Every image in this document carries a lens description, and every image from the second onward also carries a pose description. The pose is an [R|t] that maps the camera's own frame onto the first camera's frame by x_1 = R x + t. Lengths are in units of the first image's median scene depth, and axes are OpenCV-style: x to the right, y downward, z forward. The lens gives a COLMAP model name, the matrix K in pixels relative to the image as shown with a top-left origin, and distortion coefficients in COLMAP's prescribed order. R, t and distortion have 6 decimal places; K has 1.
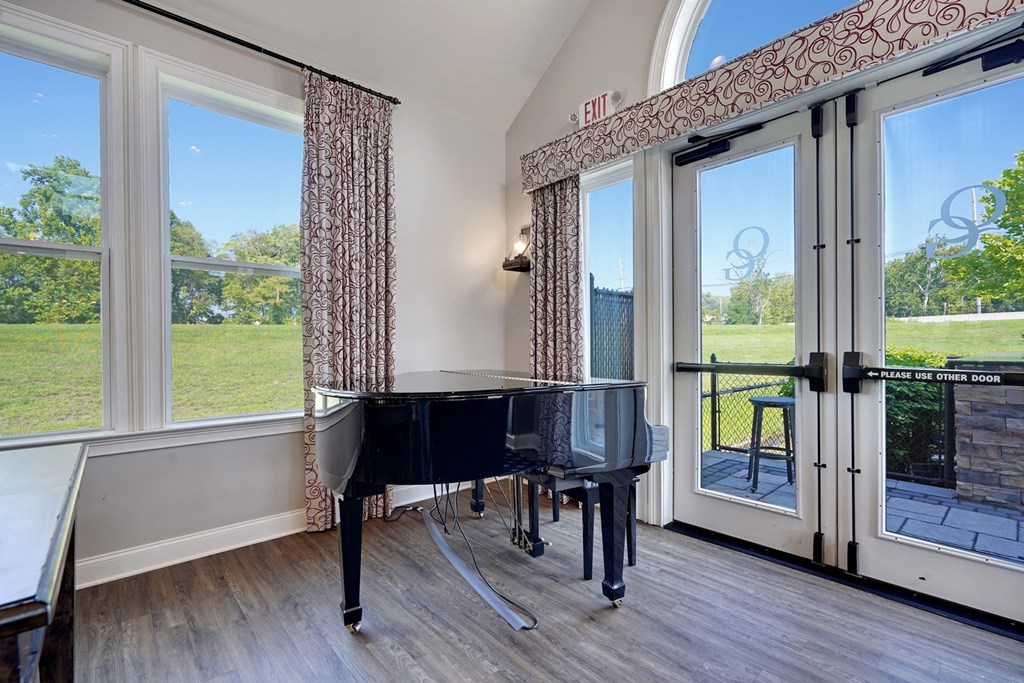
lens RADIAL K [[465.8, 0, 515.7], [0, 465.8, 343.6], [0, 0, 1]] dist [-0.010028, -0.000337]
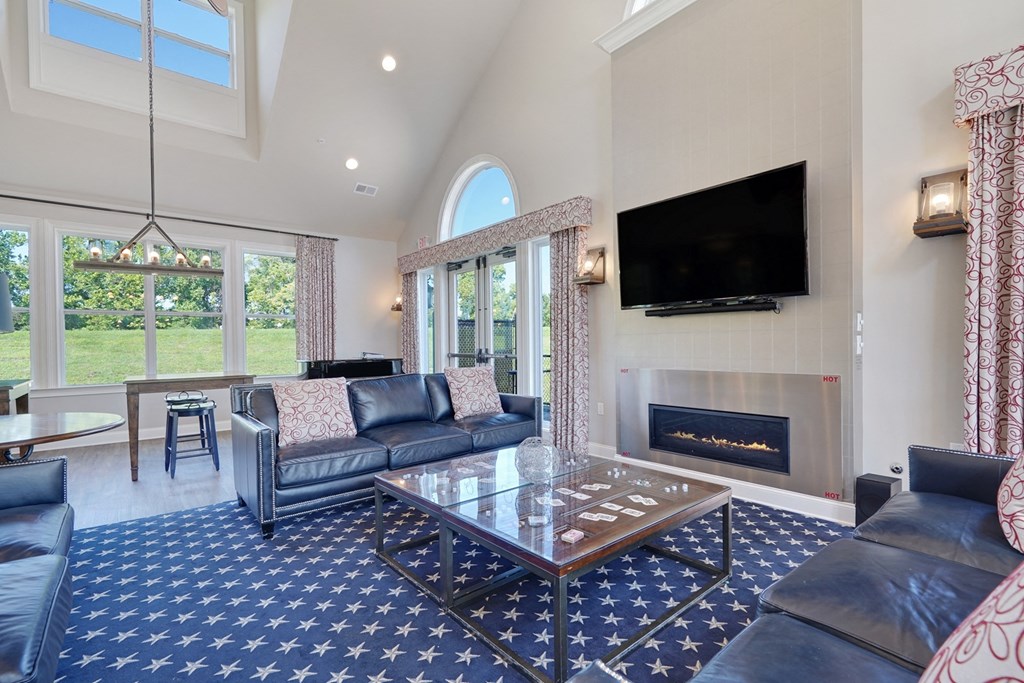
lens RADIAL K [[465.8, 0, 515.5], [0, 465.8, 343.1], [0, 0, 1]] dist [-0.010028, -0.000337]
pose [[0.999272, -0.006085, -0.037660, 0.755450], [0.006172, 0.999979, 0.002200, -0.015123], [0.037646, -0.002431, 0.999288, -1.343889]]
